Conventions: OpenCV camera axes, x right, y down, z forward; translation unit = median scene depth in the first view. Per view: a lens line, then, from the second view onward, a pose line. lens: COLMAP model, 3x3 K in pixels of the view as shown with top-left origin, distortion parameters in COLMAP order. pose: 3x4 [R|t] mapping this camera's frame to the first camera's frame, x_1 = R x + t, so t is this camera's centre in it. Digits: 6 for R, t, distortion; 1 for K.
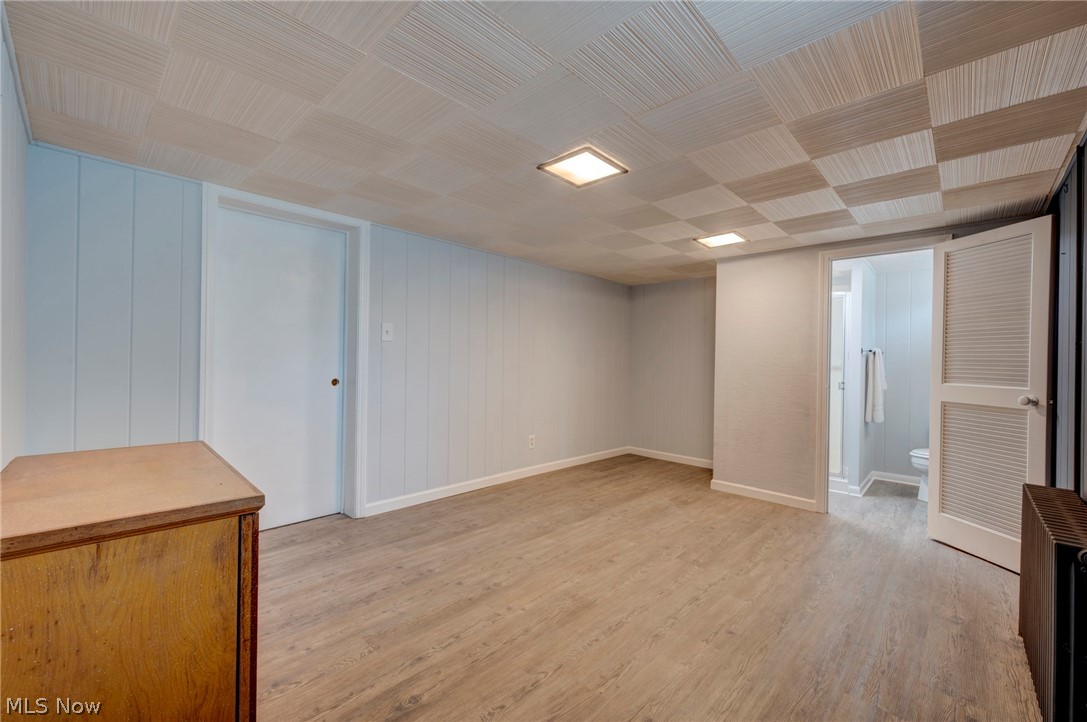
lens RADIAL K [[443.5, 0, 542.3], [0, 443.5, 363.5], [0, 0, 1]] dist [-0.000675, -0.000037]
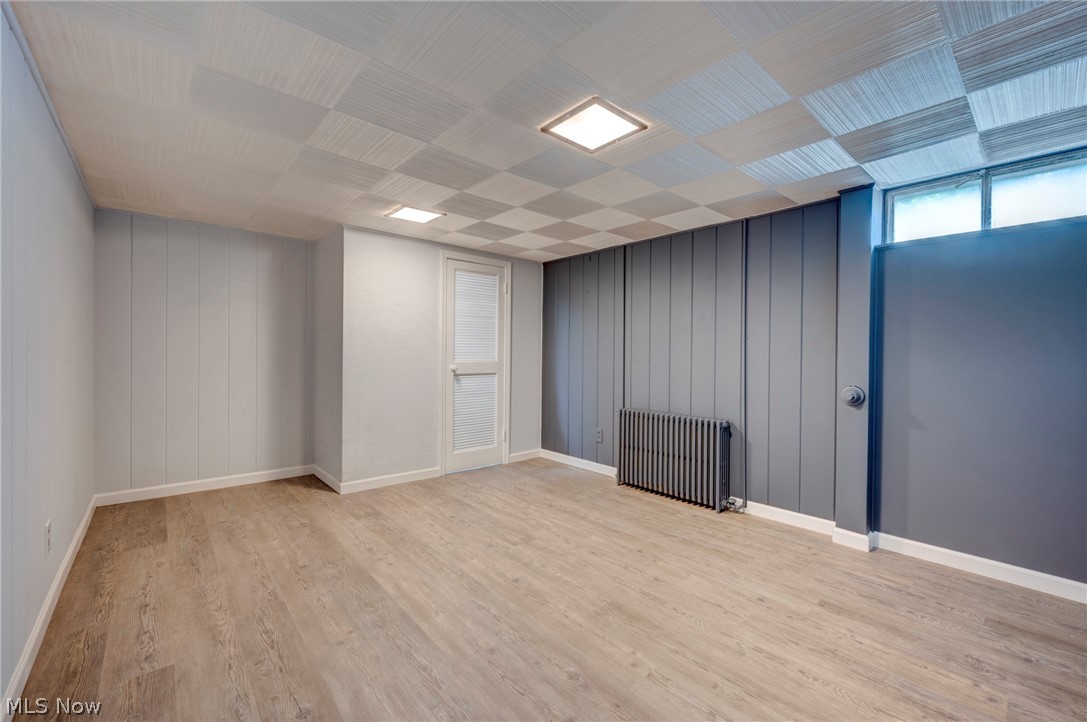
lens RADIAL K [[443.5, 0, 542.8], [0, 443.5, 356.3], [0, 0, 1]] dist [-0.000675, -0.000037]
pose [[0.087747, -0.025439, 0.995818, -0.566255], [-0.005057, 0.999650, 0.025983, -0.008716], [-0.996130, -0.007316, 0.087588, 0.724972]]
